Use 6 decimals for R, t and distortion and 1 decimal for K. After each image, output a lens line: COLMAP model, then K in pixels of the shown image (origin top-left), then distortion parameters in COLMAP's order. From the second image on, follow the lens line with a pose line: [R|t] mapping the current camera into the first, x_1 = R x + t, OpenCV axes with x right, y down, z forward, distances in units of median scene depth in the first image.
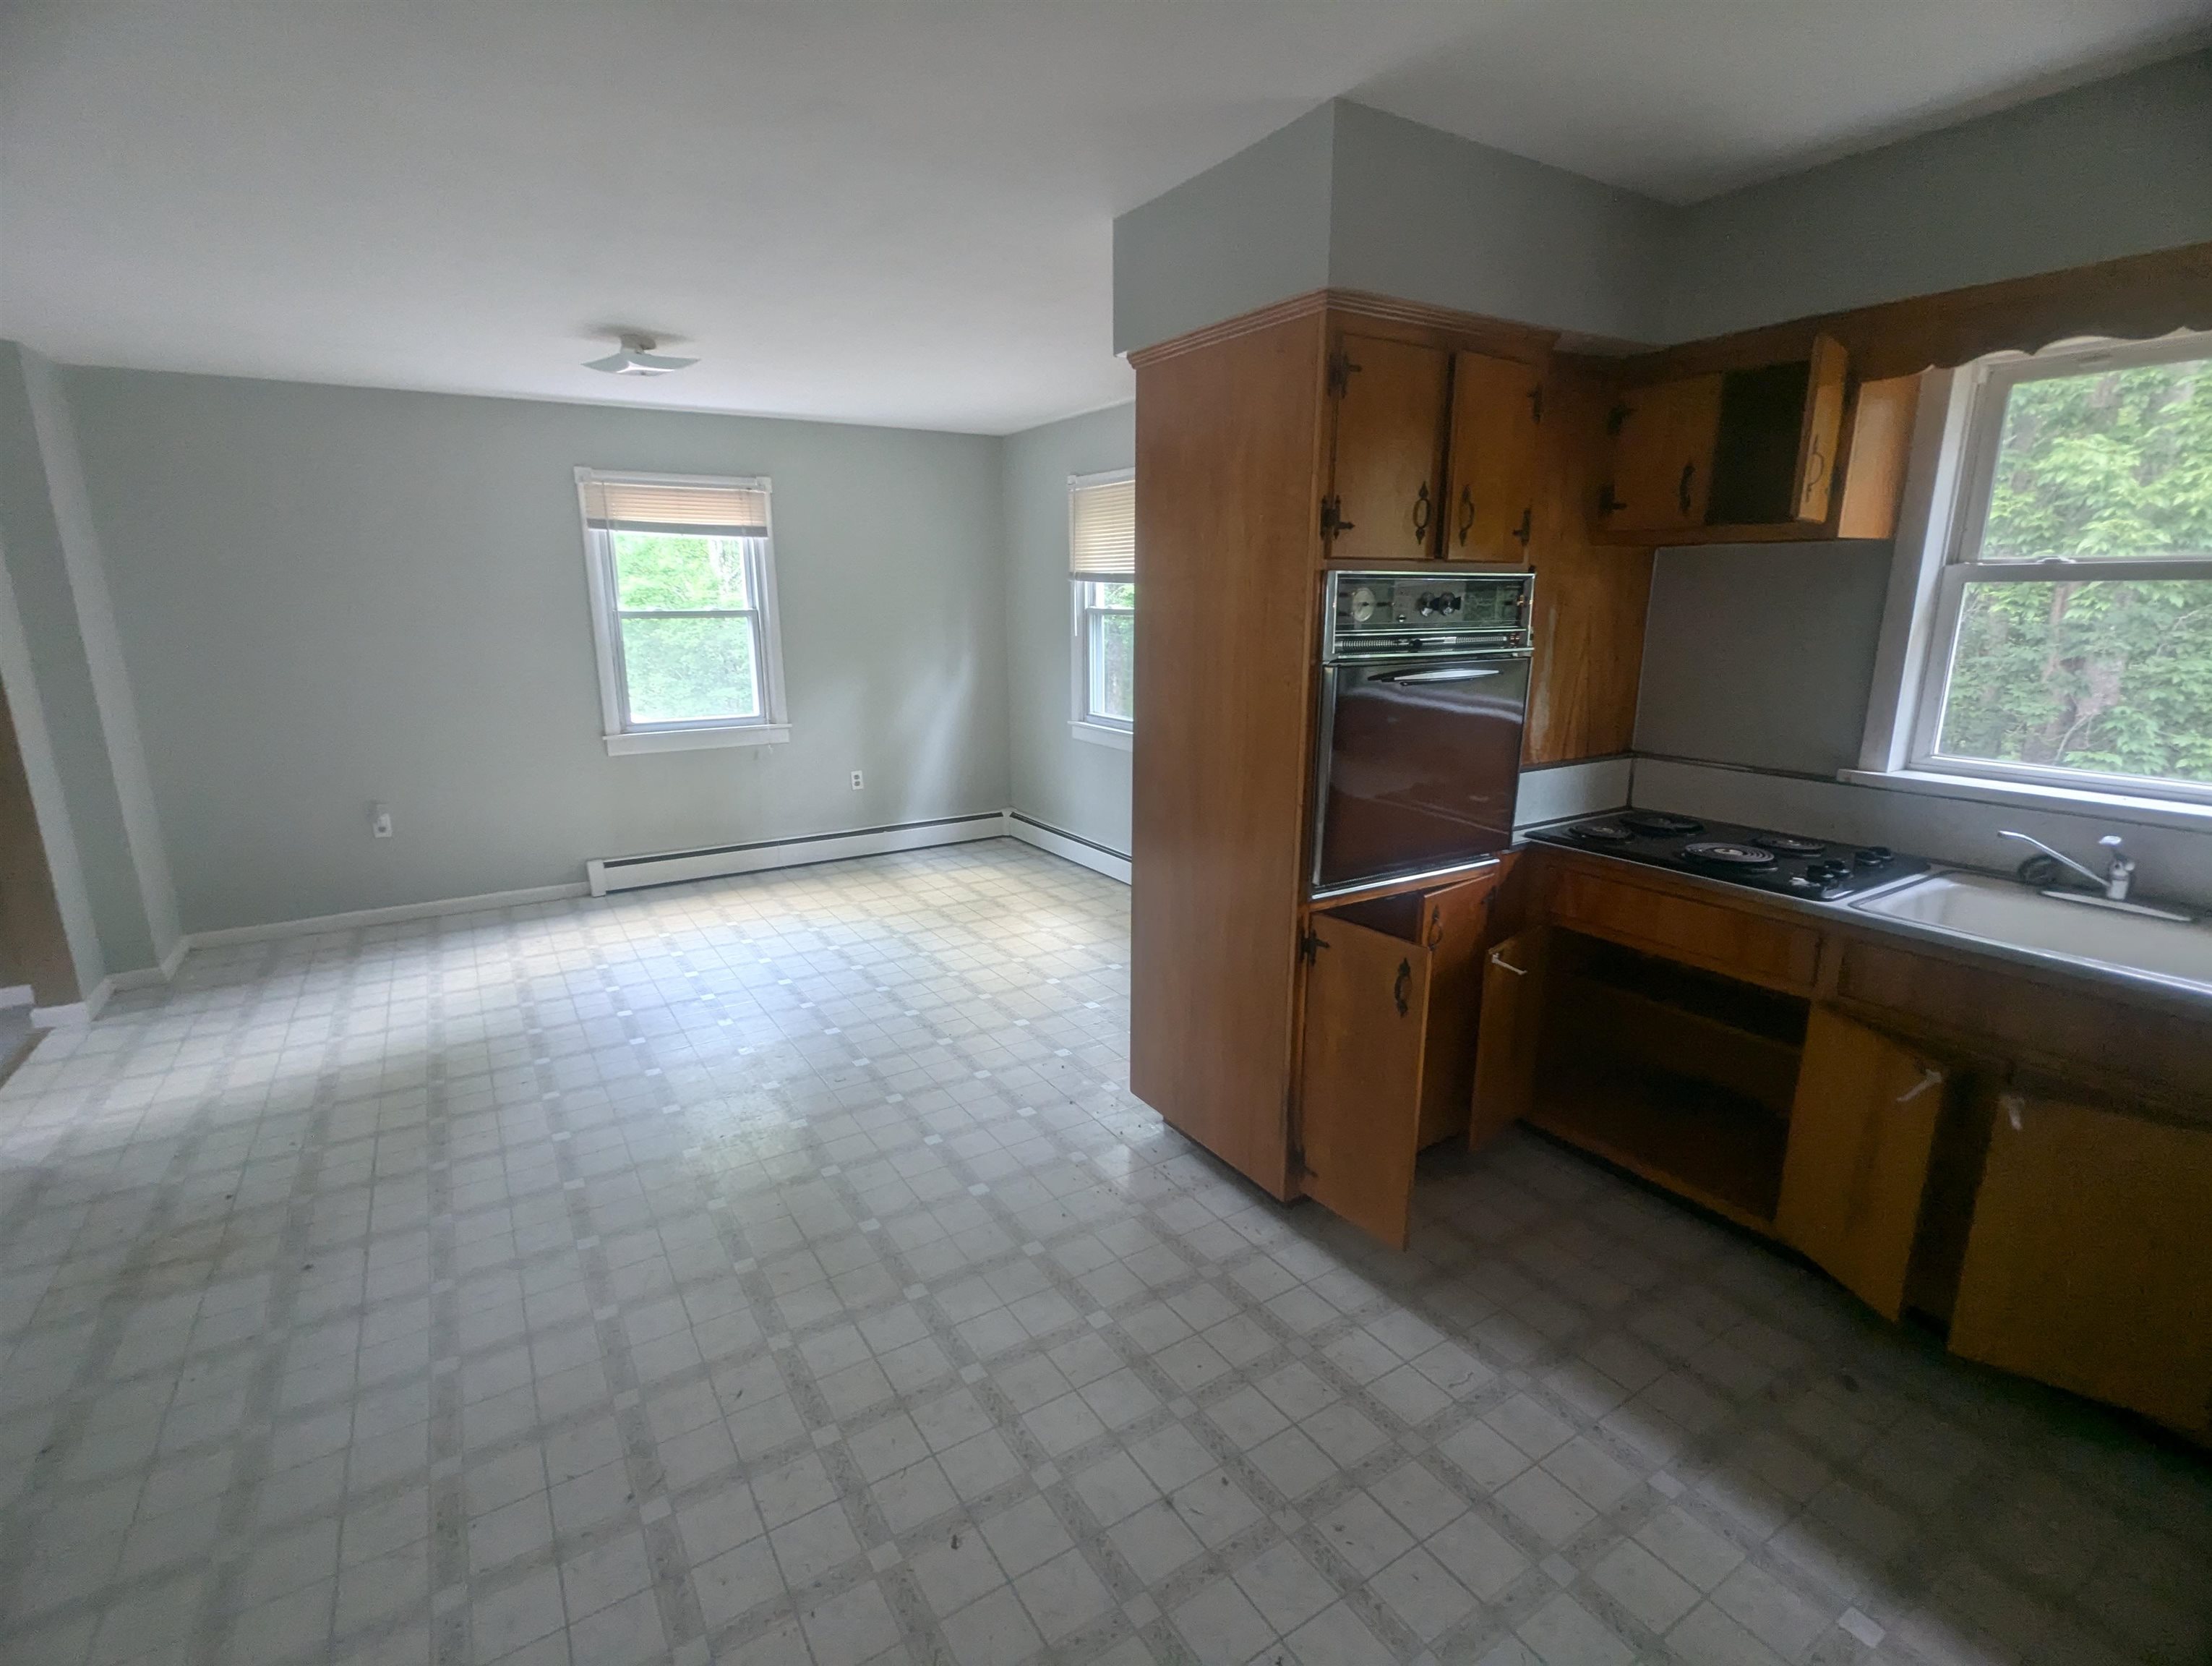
lens RADIAL K [[1074.0, 0, 1110.9], [0, 1074.0, 835.0], [0, 0, 1]] dist [-0.000786, 0.000154]
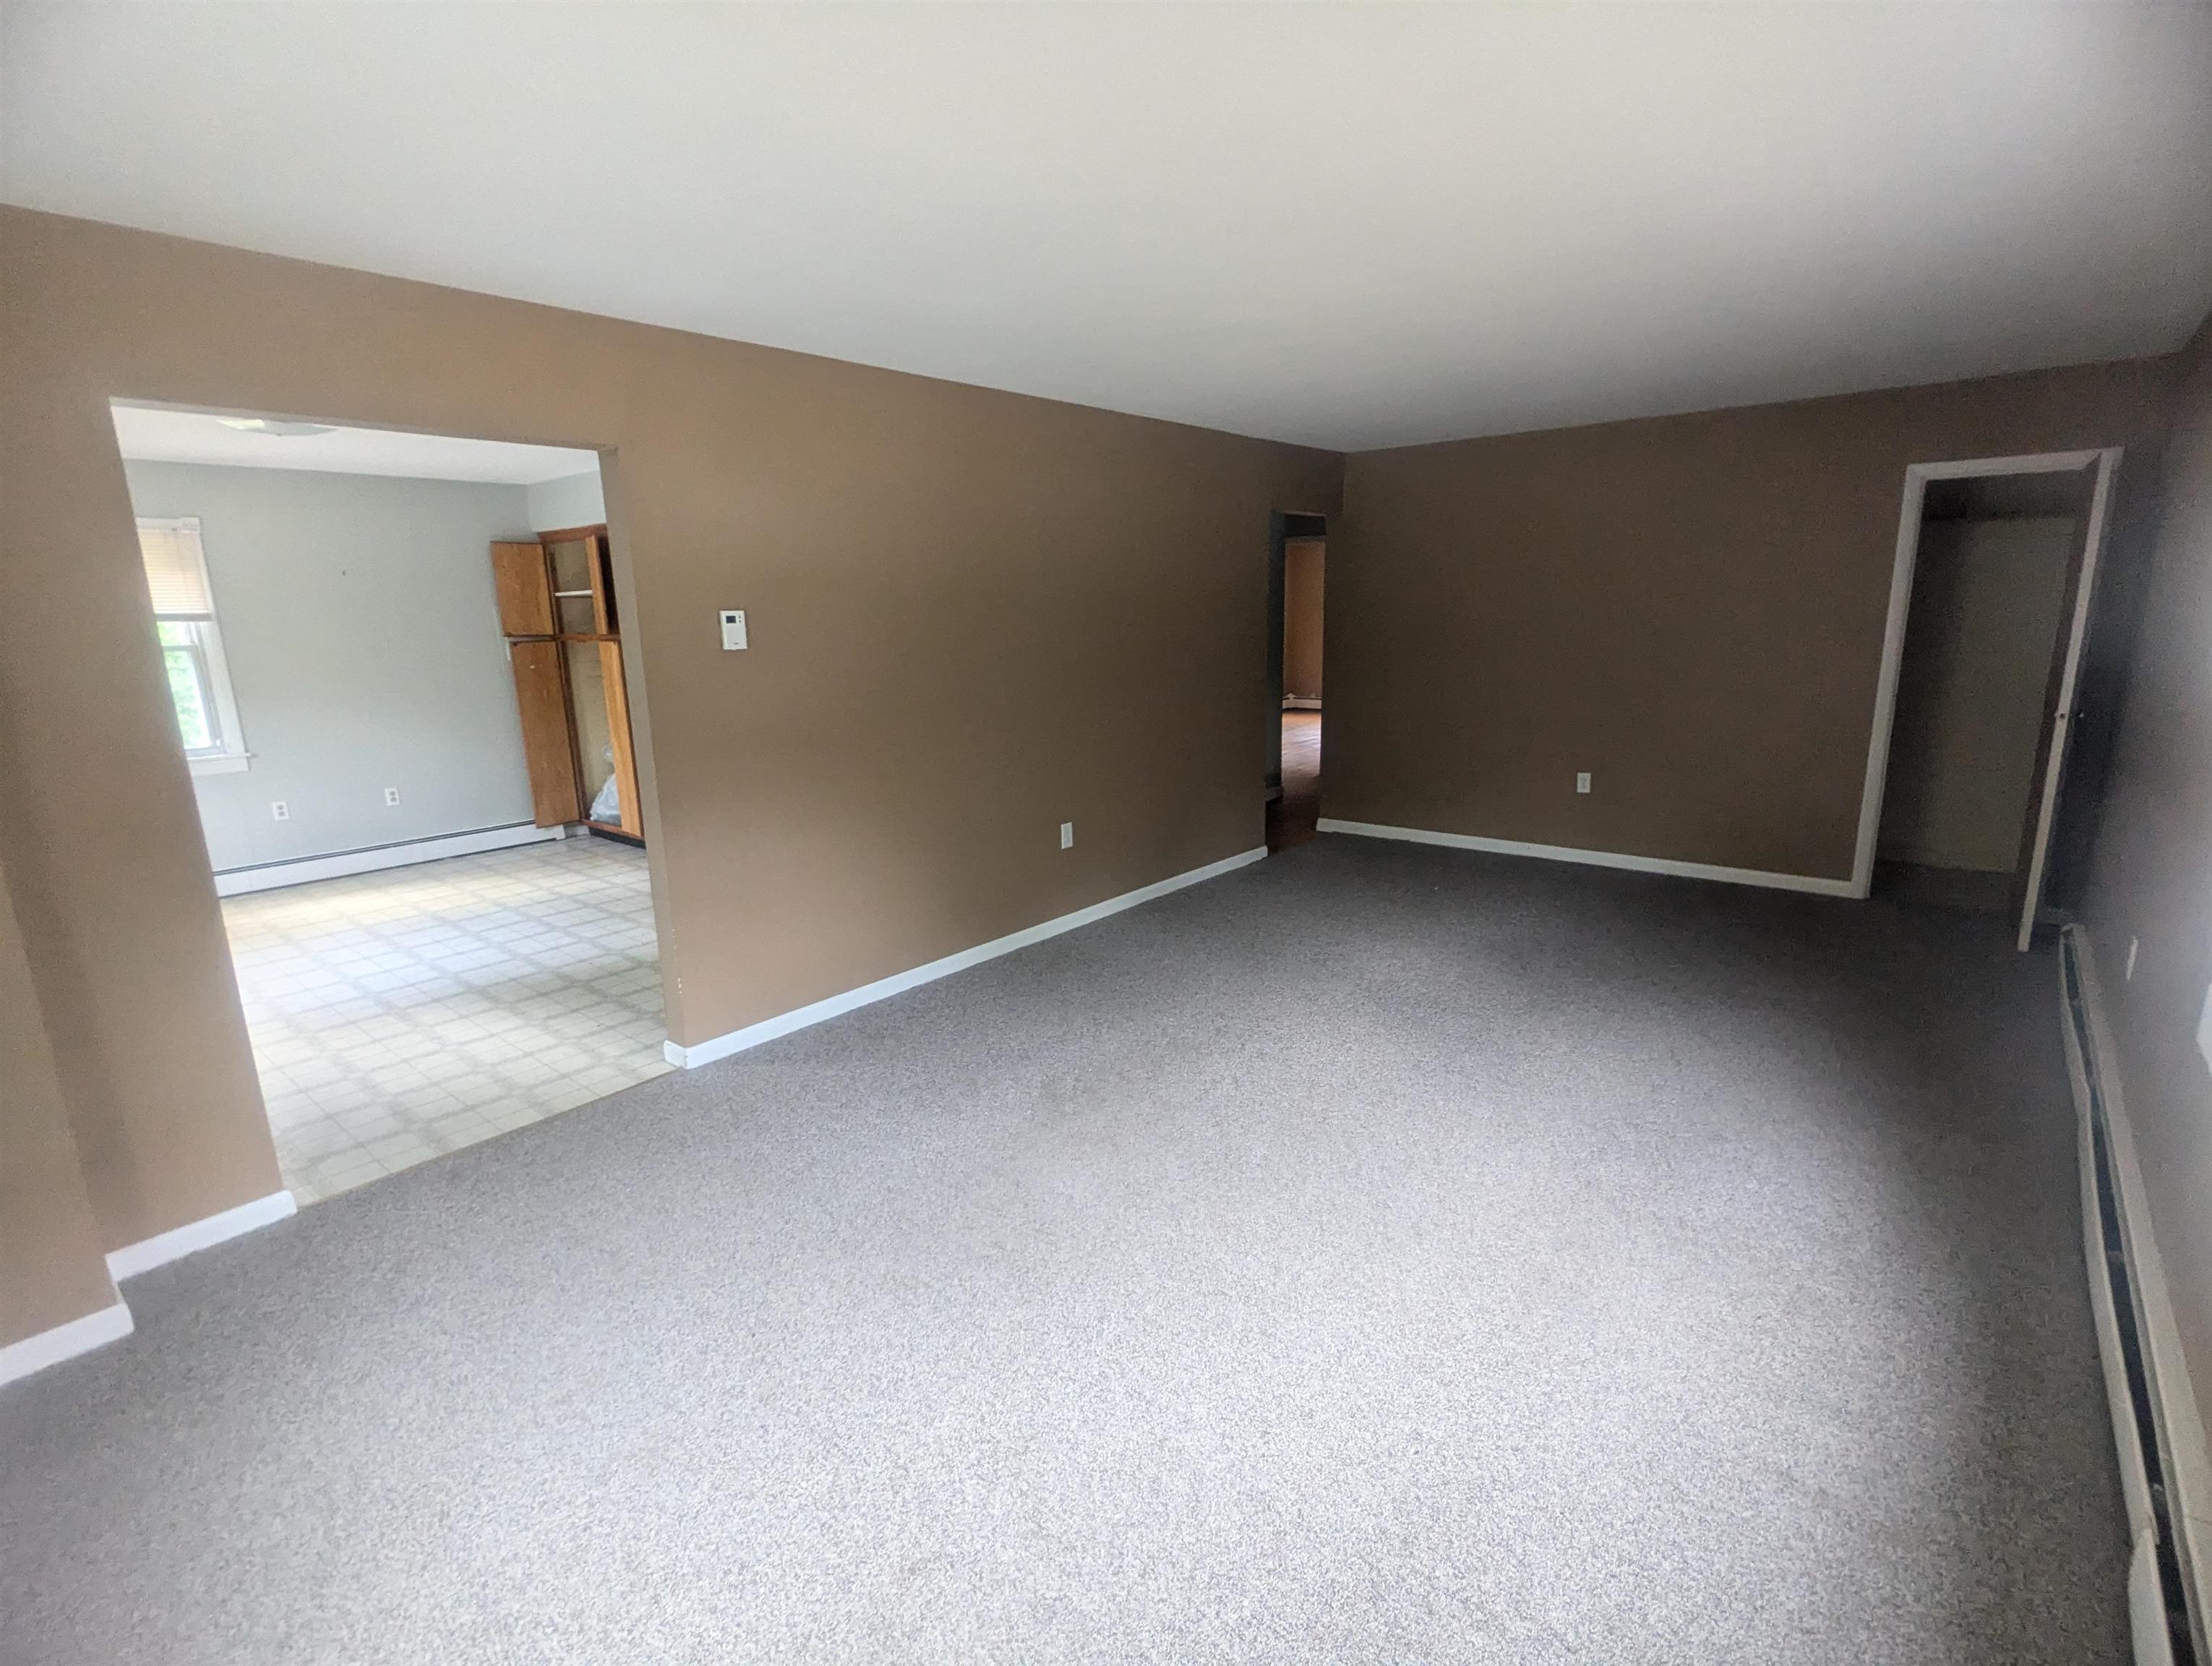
lens RADIAL K [[1029.9, 0, 1106.0], [0, 1029.9, 833.0], [0, 0, 1]] dist [0.000798, 0.000561]
pose [[-0.308019, -0.199380, 0.930254, -1.977533], [0.237235, 0.930810, 0.278050, -0.146057], [-0.921327, 0.306334, -0.239407, 0.635931]]
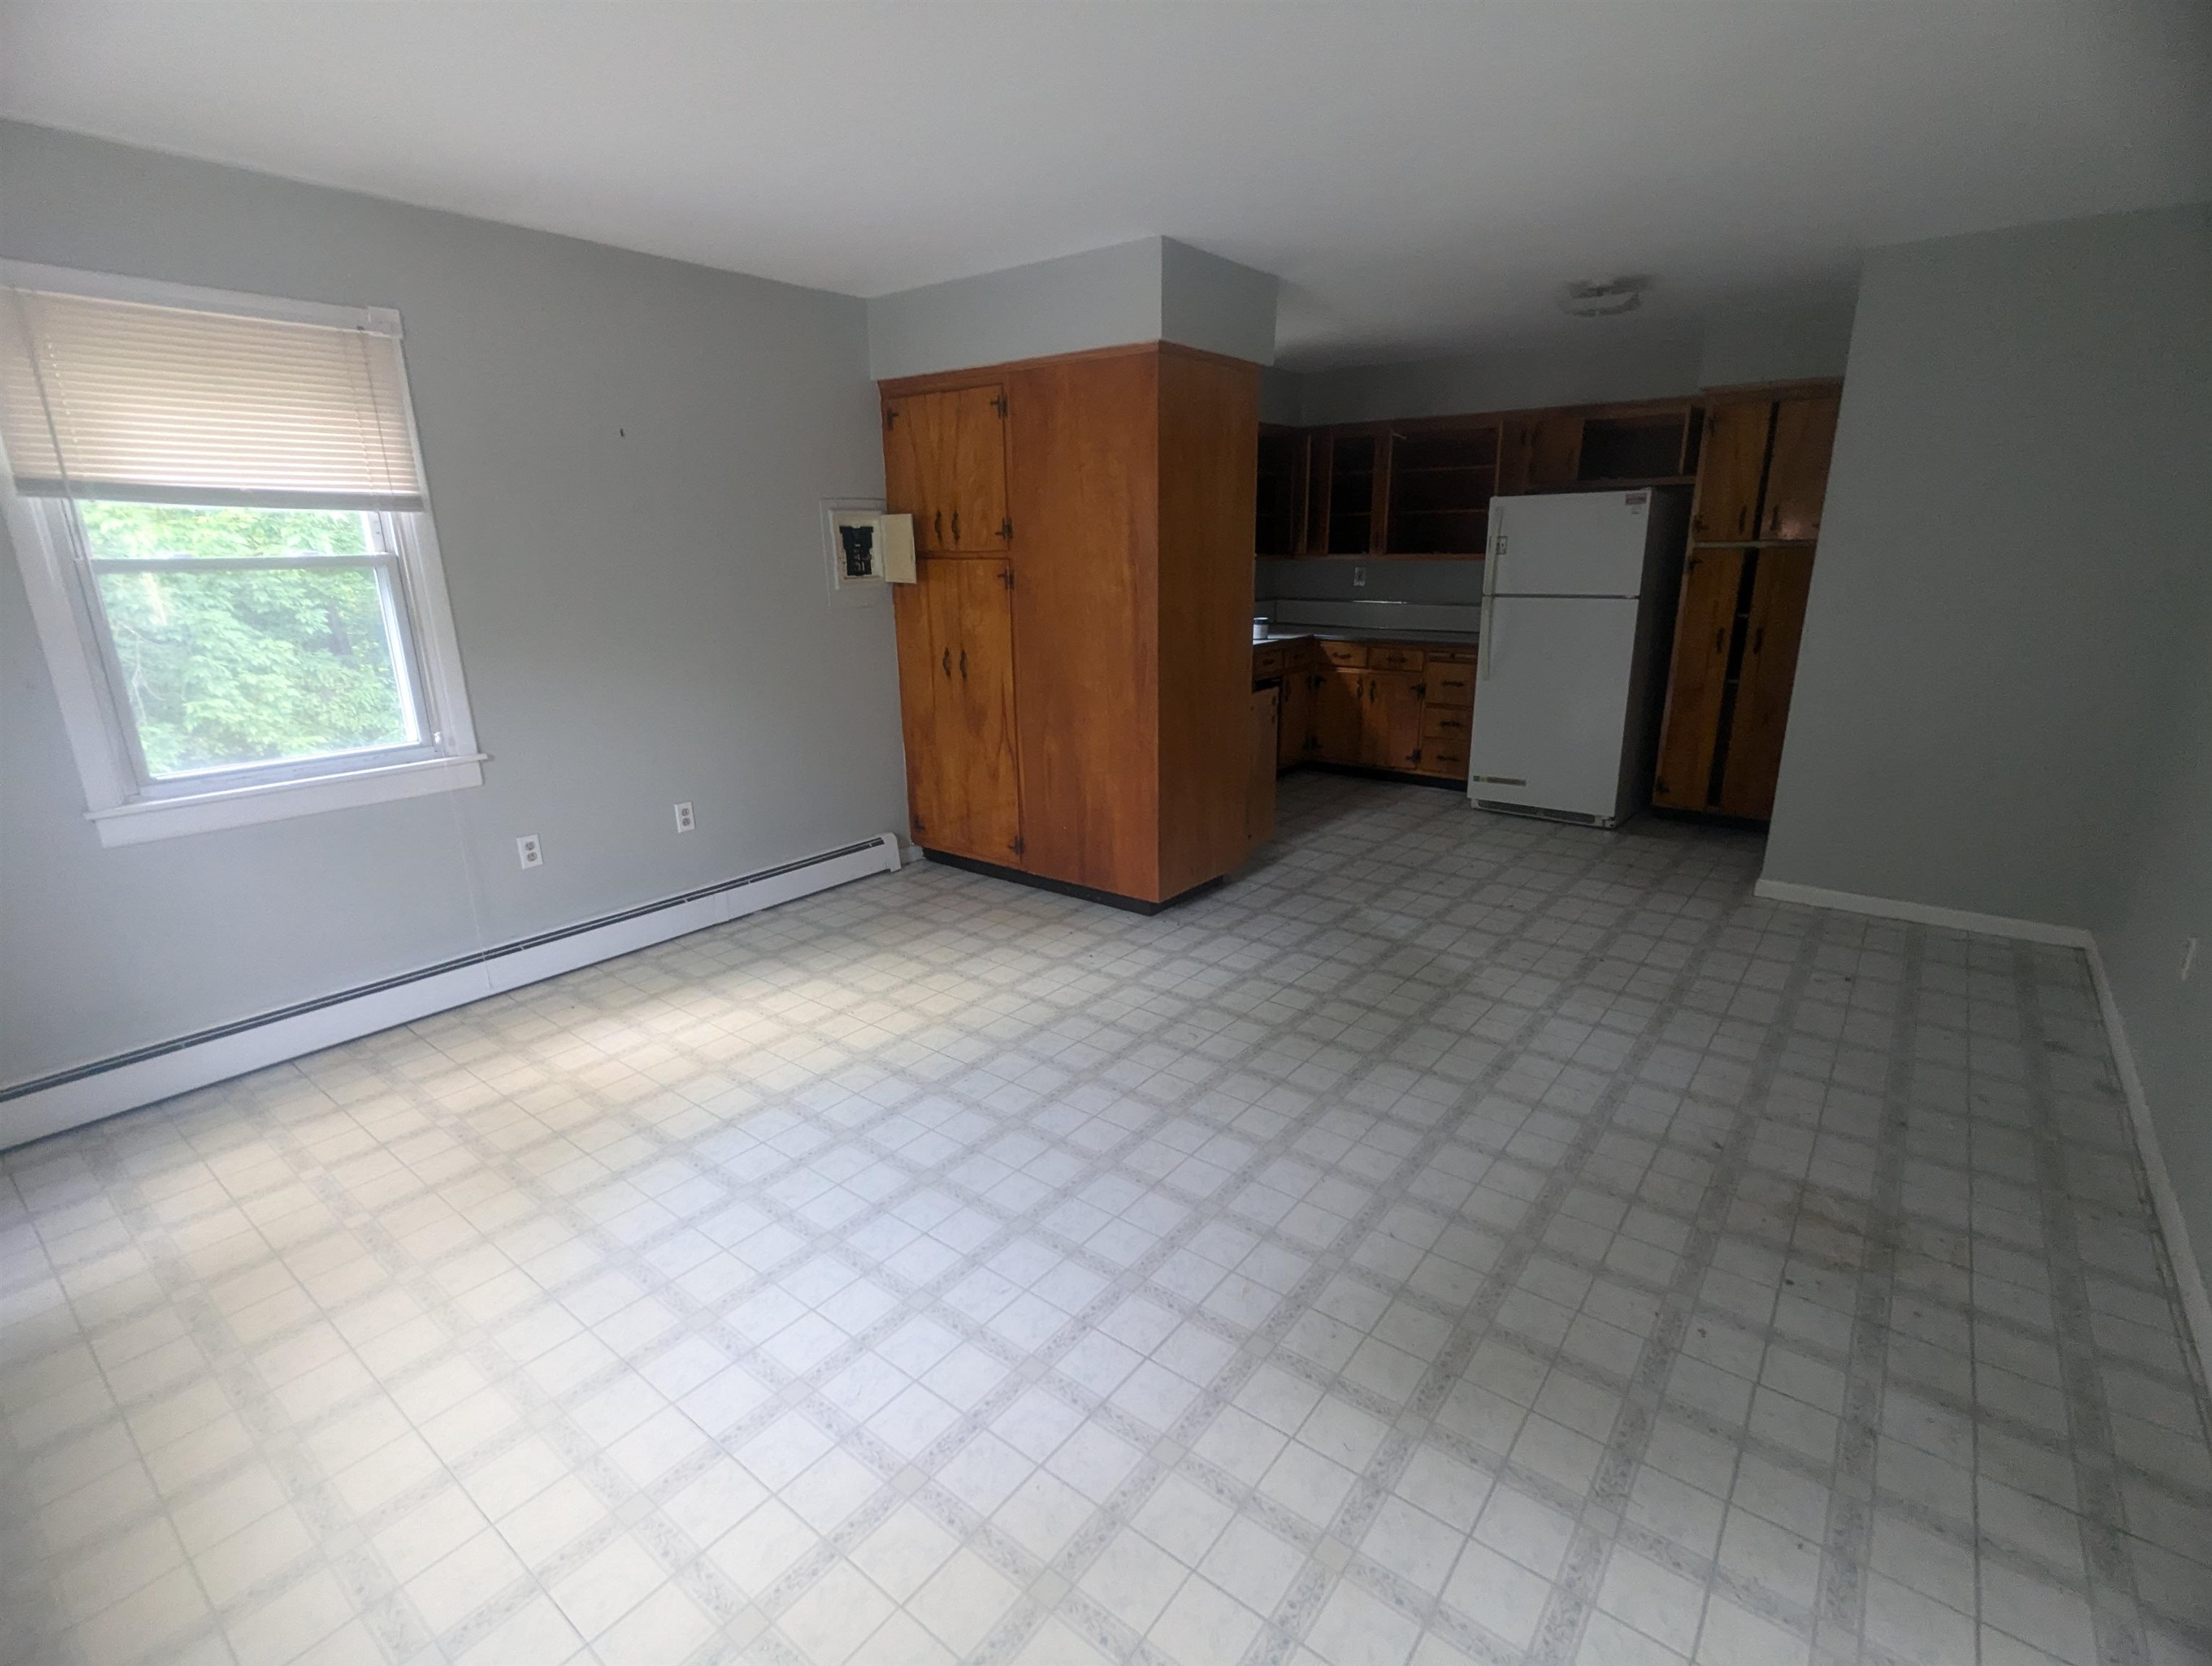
lens RADIAL K [[1028.7, 0, 1116.8], [0, 1028.7, 839.6], [0, 0, 1]] dist [-0.001041, -0.000144]
pose [[-0.342821, -0.256436, 0.903723, -1.001167], [0.221225, 0.912925, 0.342968, -0.256814], [-0.912981, 0.317502, -0.256240, 1.233472]]
